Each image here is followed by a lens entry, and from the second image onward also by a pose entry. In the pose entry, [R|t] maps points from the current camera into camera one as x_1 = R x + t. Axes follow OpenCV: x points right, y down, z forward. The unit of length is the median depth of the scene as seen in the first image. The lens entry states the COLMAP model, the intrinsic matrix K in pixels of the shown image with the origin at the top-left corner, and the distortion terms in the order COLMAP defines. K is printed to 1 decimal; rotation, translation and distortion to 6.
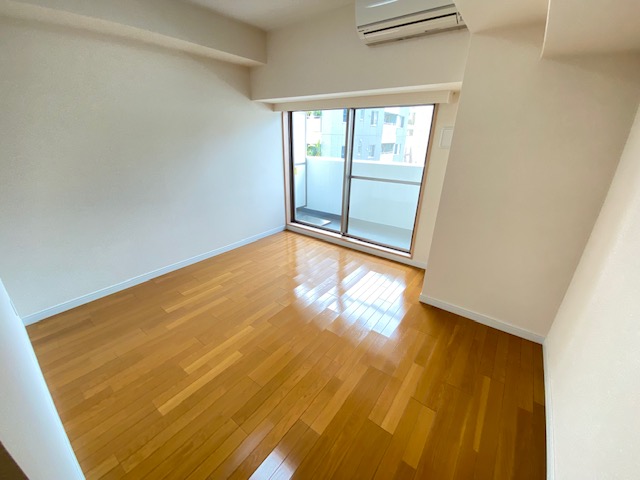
lens RADIAL K [[260.9, 0, 319.8], [0, 260.9, 241.3], [0, 0, 1]] dist [-0.018362, -0.003128]
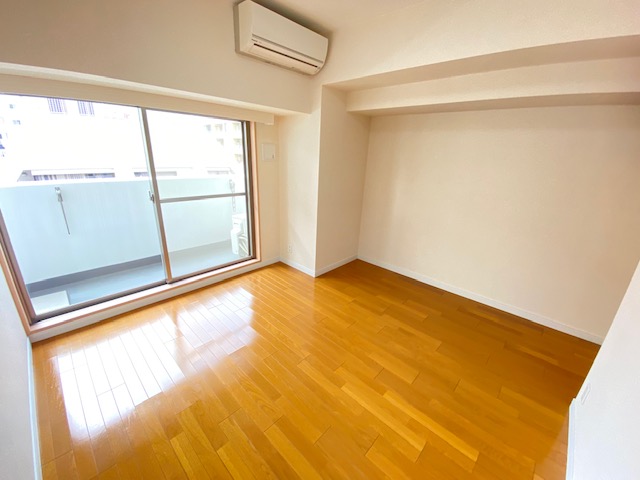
lens RADIAL K [[260.9, 0, 321.6], [0, 260.9, 238.1], [0, 0, 1]] dist [-0.018362, -0.003128]
pose [[0.093116, -0.320890, 0.942528, -0.826814], [0.333774, 0.901925, 0.274092, -0.313071], [-0.938043, 0.289069, 0.191088, 0.720553]]
